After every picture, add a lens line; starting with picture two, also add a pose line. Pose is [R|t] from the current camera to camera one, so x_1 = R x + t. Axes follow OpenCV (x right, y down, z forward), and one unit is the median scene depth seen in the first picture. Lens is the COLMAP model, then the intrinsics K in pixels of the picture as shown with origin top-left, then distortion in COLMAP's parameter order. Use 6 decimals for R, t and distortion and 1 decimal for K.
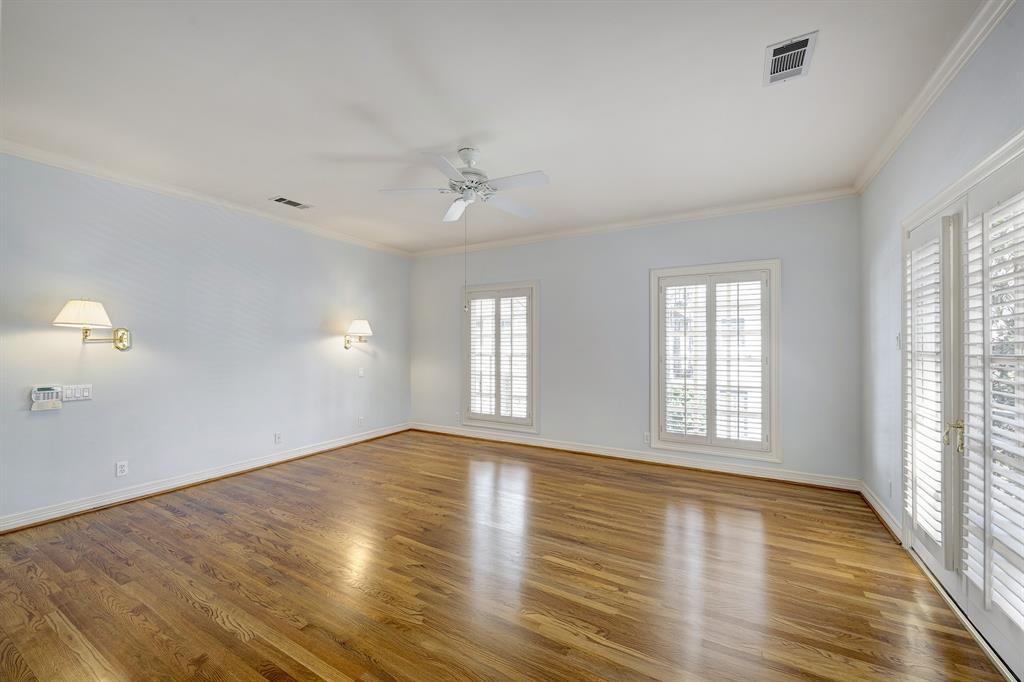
lens RADIAL K [[399.7, 0, 515.2], [0, 399.7, 340.9], [0, 0, 1]] dist [-0.002207, 0.000217]
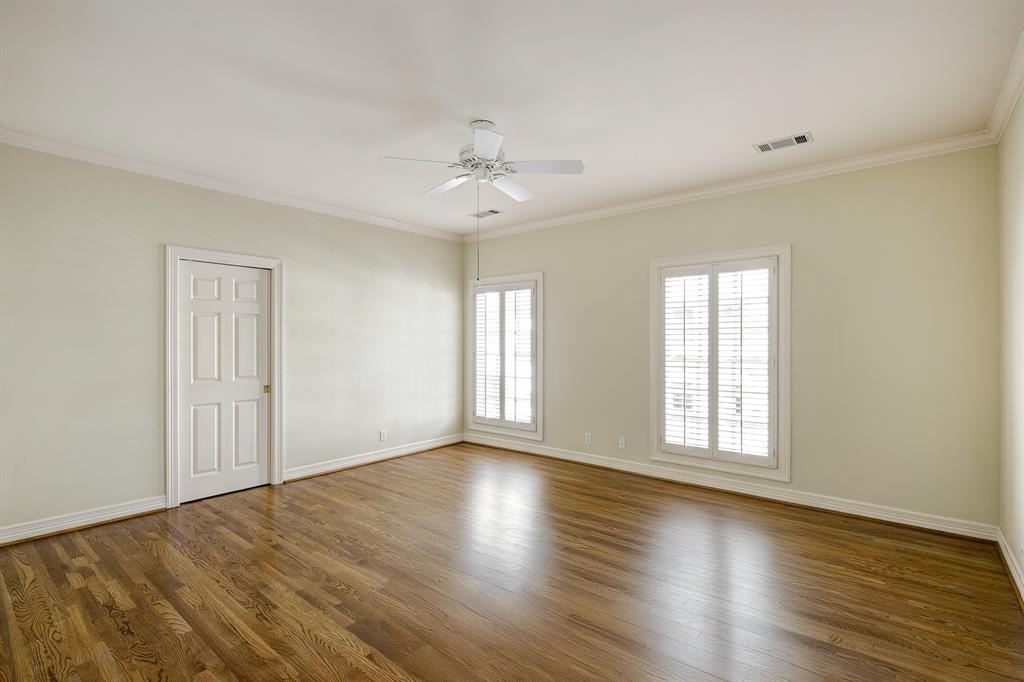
lens RADIAL K [[492.3, 0, 507.9], [0, 492.3, 343.1], [0, 0, 1]] dist [0.006249, -0.000711]
pose [[0.982244, 0.005221, -0.187536, 0.247032], [-0.003301, 0.999939, 0.010547, -0.001514], [0.187580, -0.009741, 0.982201, -0.136162]]
